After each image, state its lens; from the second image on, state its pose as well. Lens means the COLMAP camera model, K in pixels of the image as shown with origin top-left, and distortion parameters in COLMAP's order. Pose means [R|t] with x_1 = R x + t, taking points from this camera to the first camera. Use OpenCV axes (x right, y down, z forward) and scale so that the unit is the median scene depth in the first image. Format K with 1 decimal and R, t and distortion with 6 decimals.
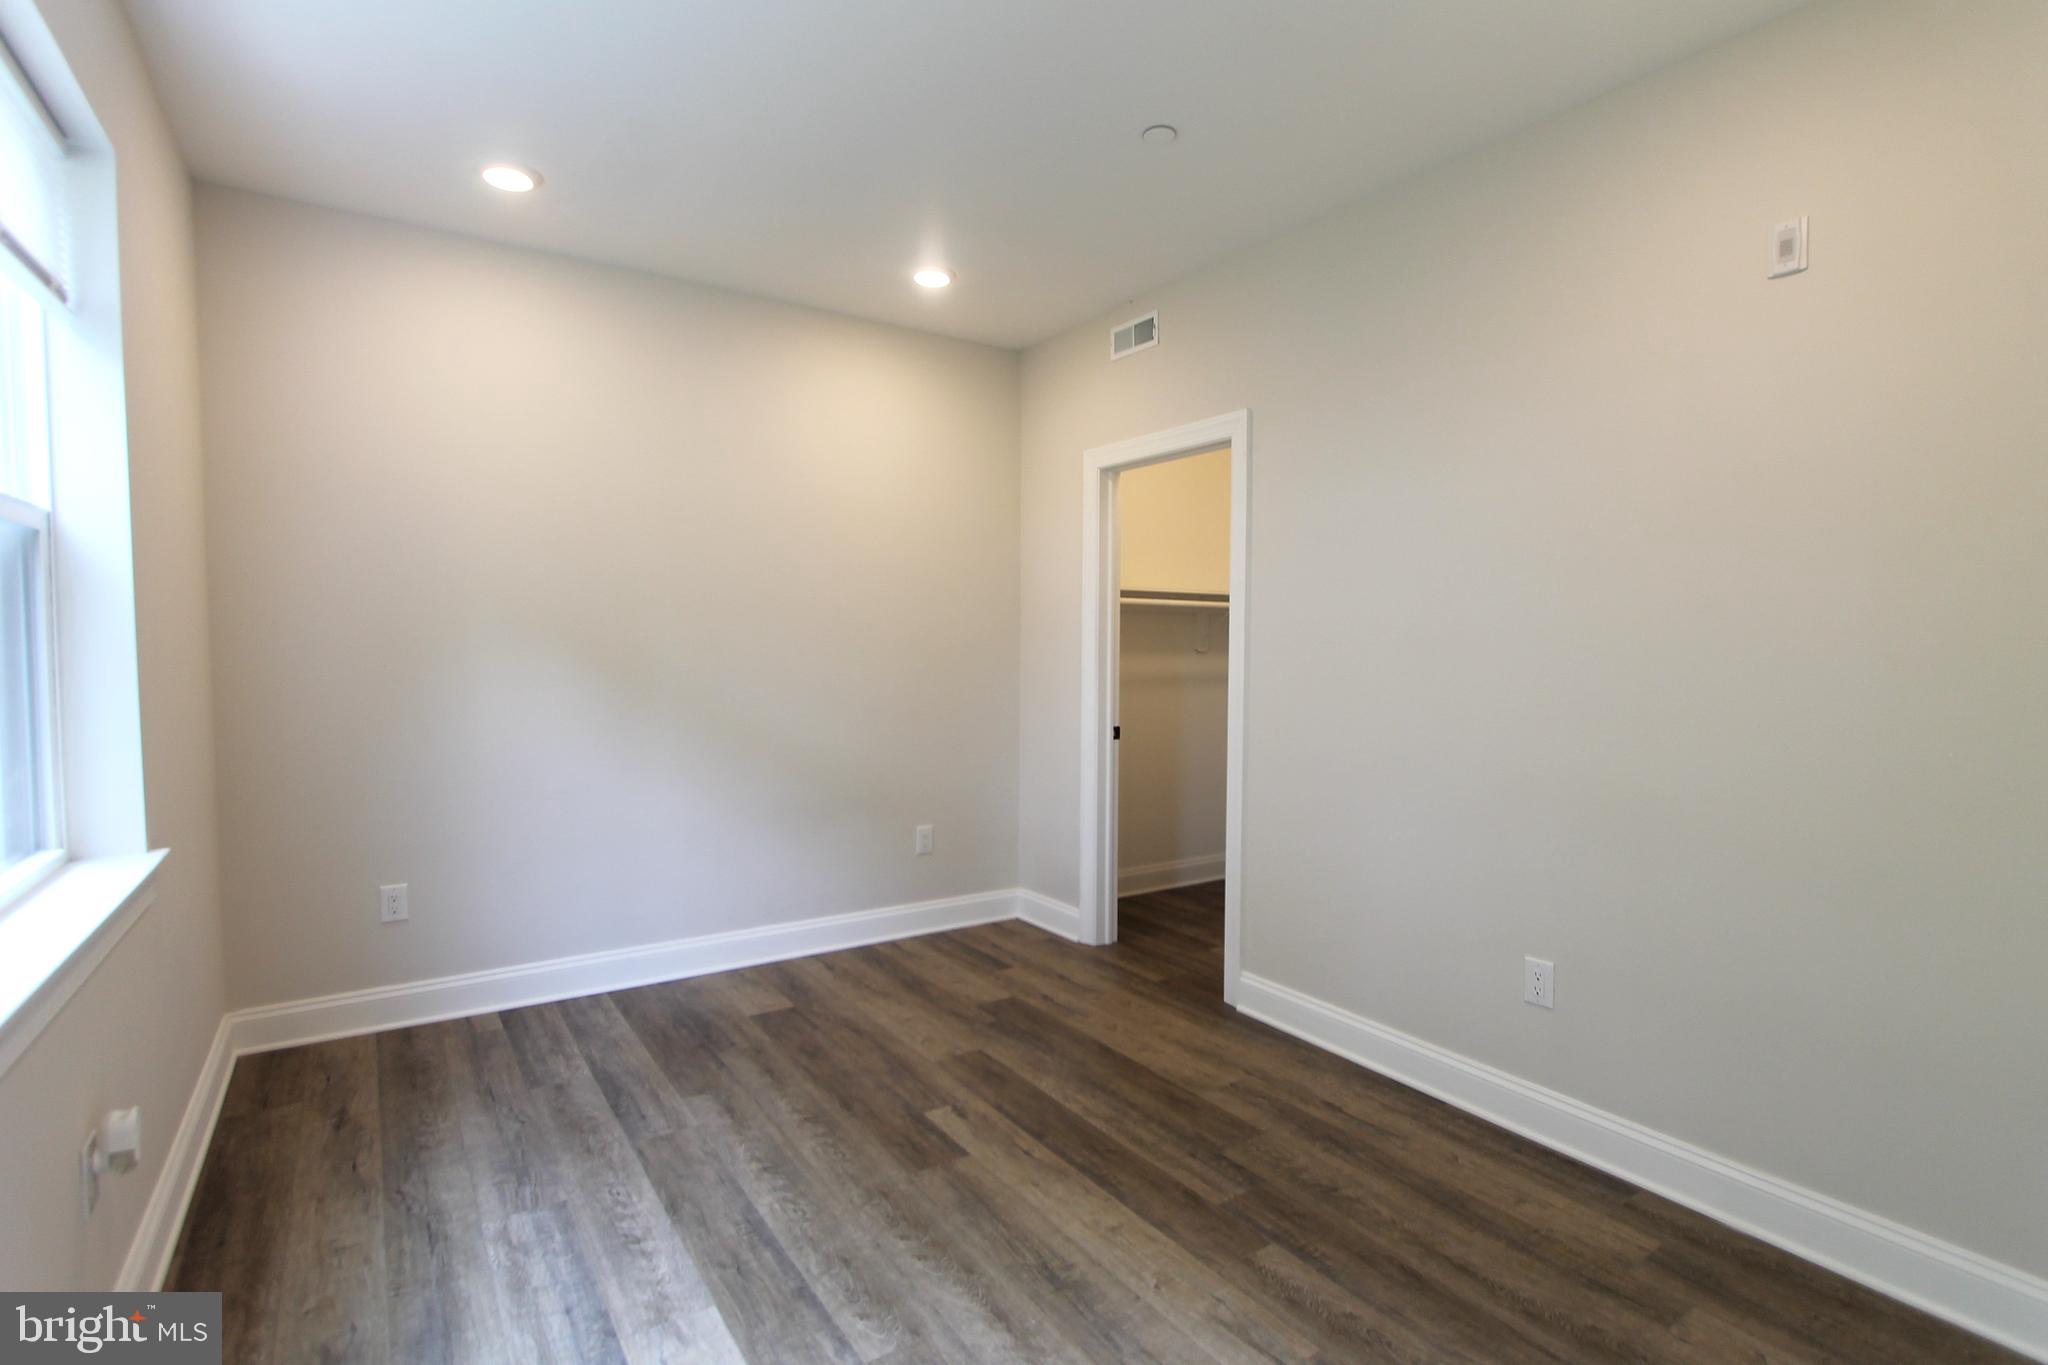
lens RADIAL K [[985.8, 0, 1029.1], [0, 985.8, 688.6], [0, 0, 1]] dist [-0.016853, 0.001839]
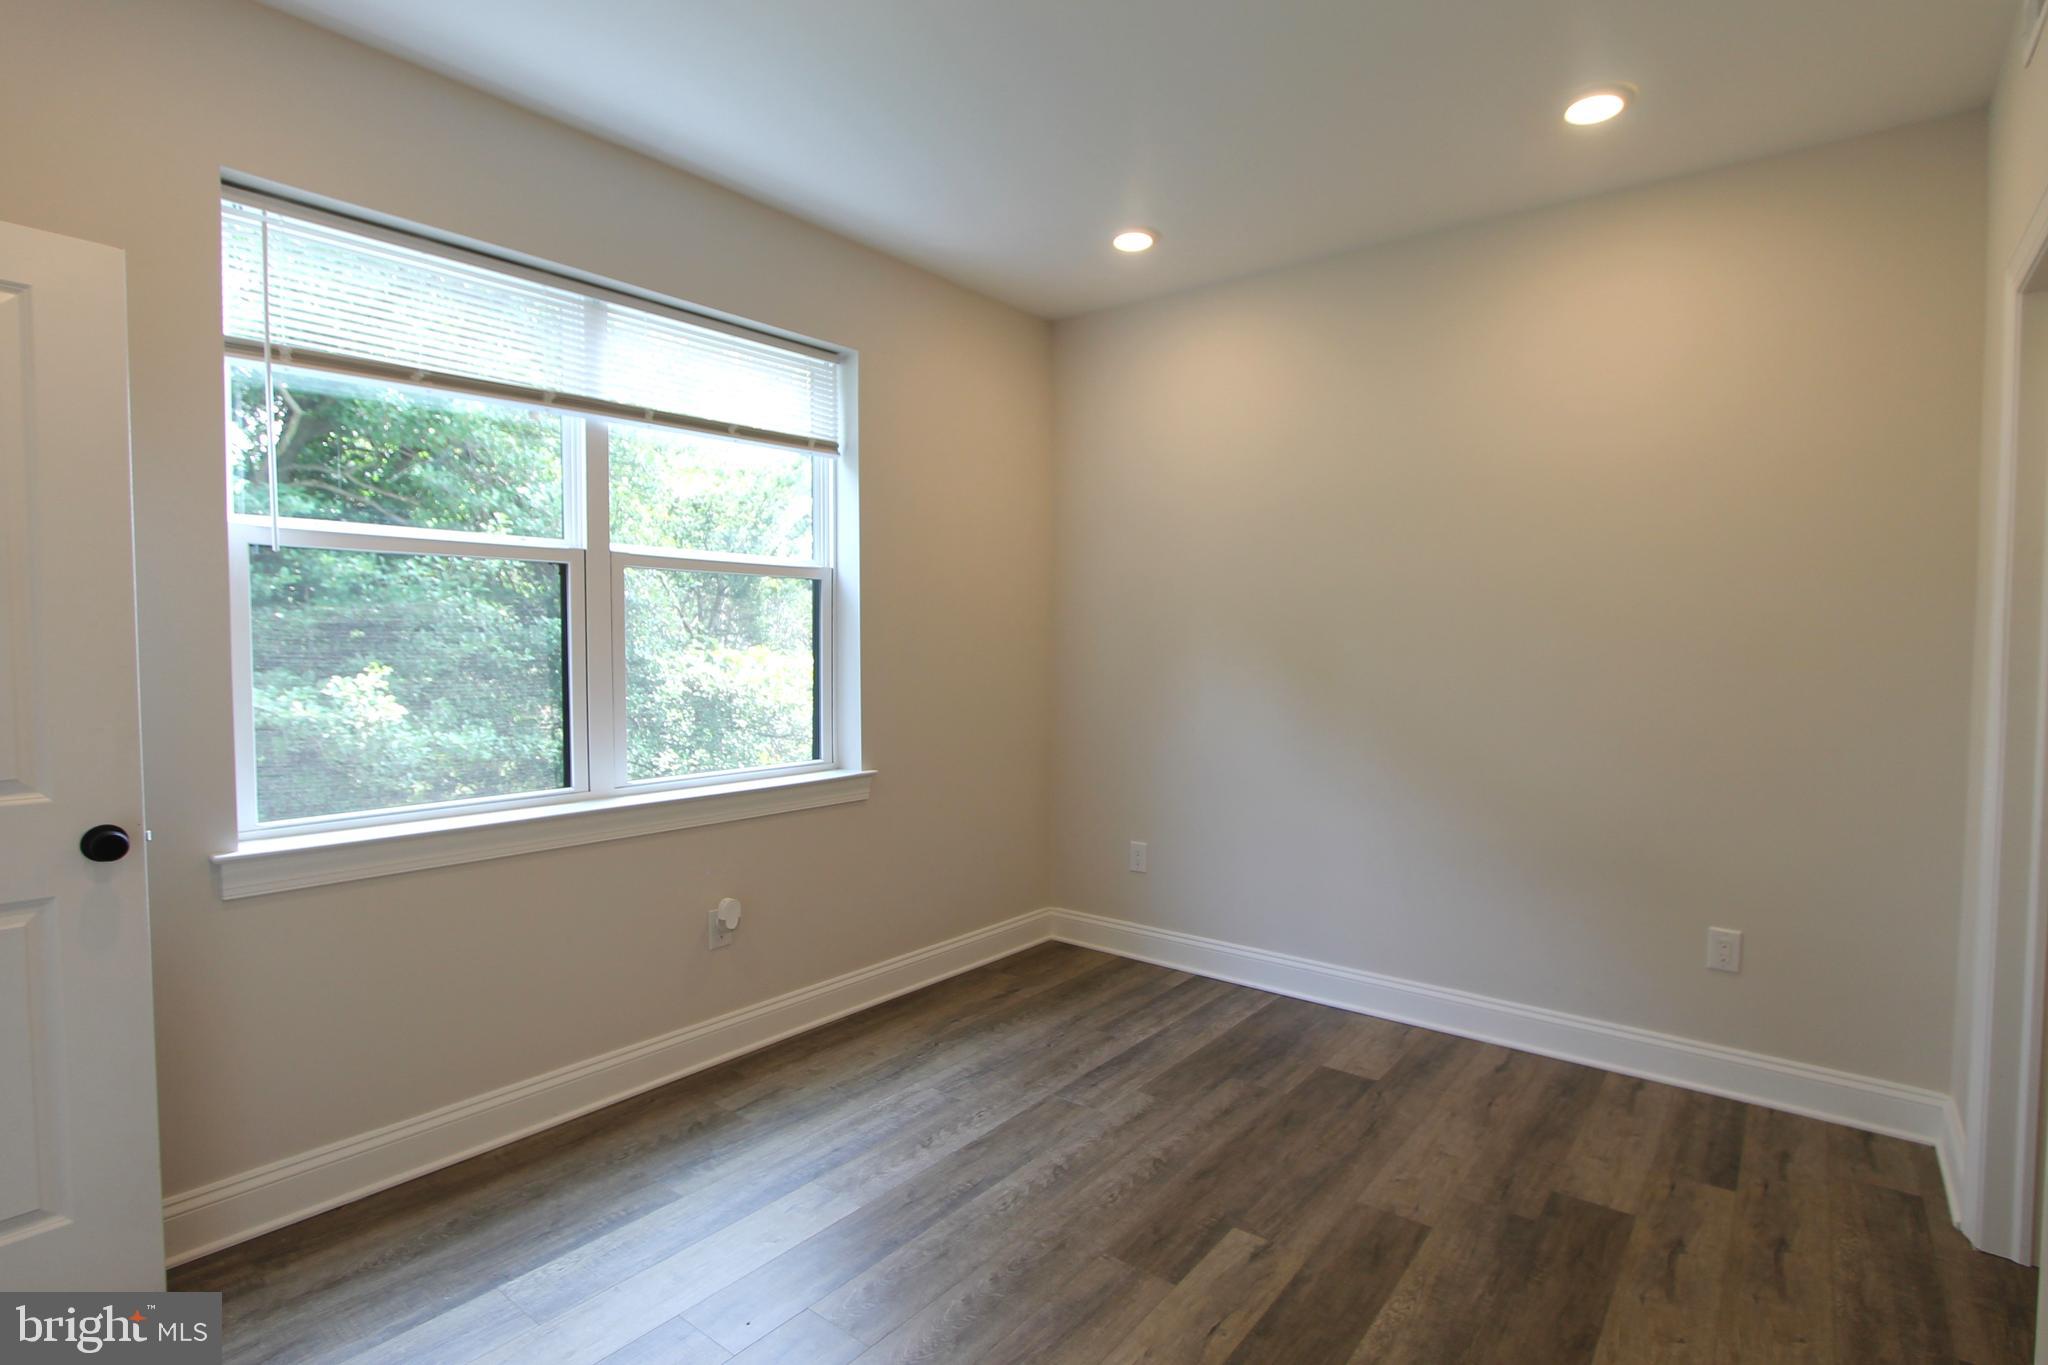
lens RADIAL K [[1001.7, 0, 1030.8], [0, 1001.7, 689.7], [0, 0, 1]] dist [-0.015157, 0.000088]
pose [[0.288216, 0.038735, -0.956782, 0.546780], [-0.045336, 0.998613, 0.026771, -0.023596], [0.956492, 0.035661, 0.289572, 0.518970]]
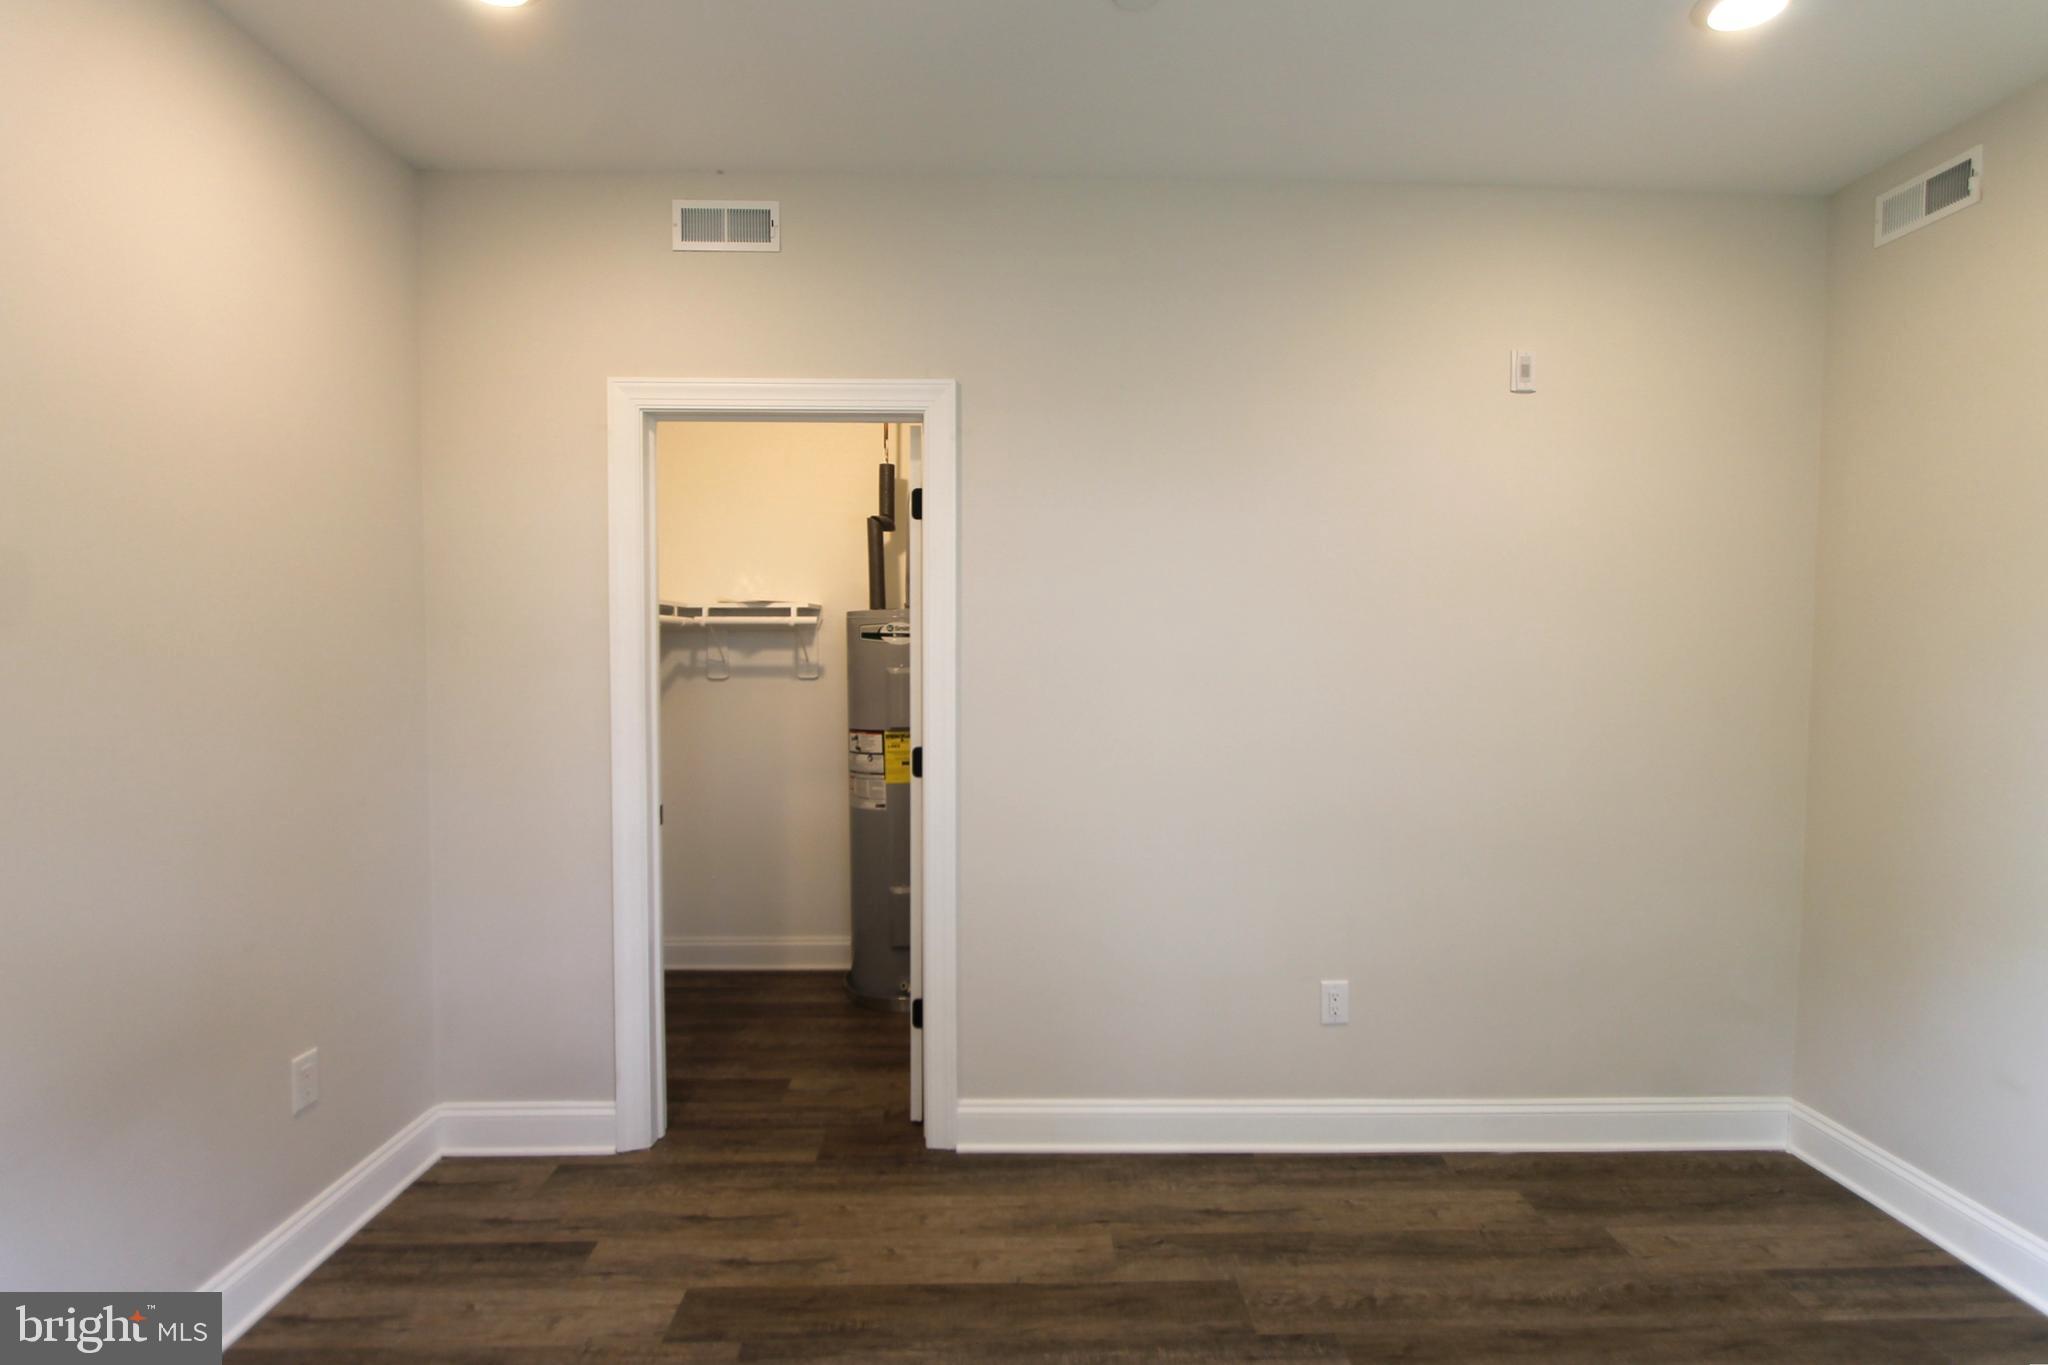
lens RADIAL K [[1001.7, 0, 1030.8], [0, 1001.7, 689.7], [0, 0, 1]] dist [-0.015157, 0.000088]
pose [[0.533644, -0.037811, 0.844864, -0.468423], [0.036967, 0.999088, 0.021364, -0.061307], [-0.844901, 0.019831, 0.534555, 0.591287]]
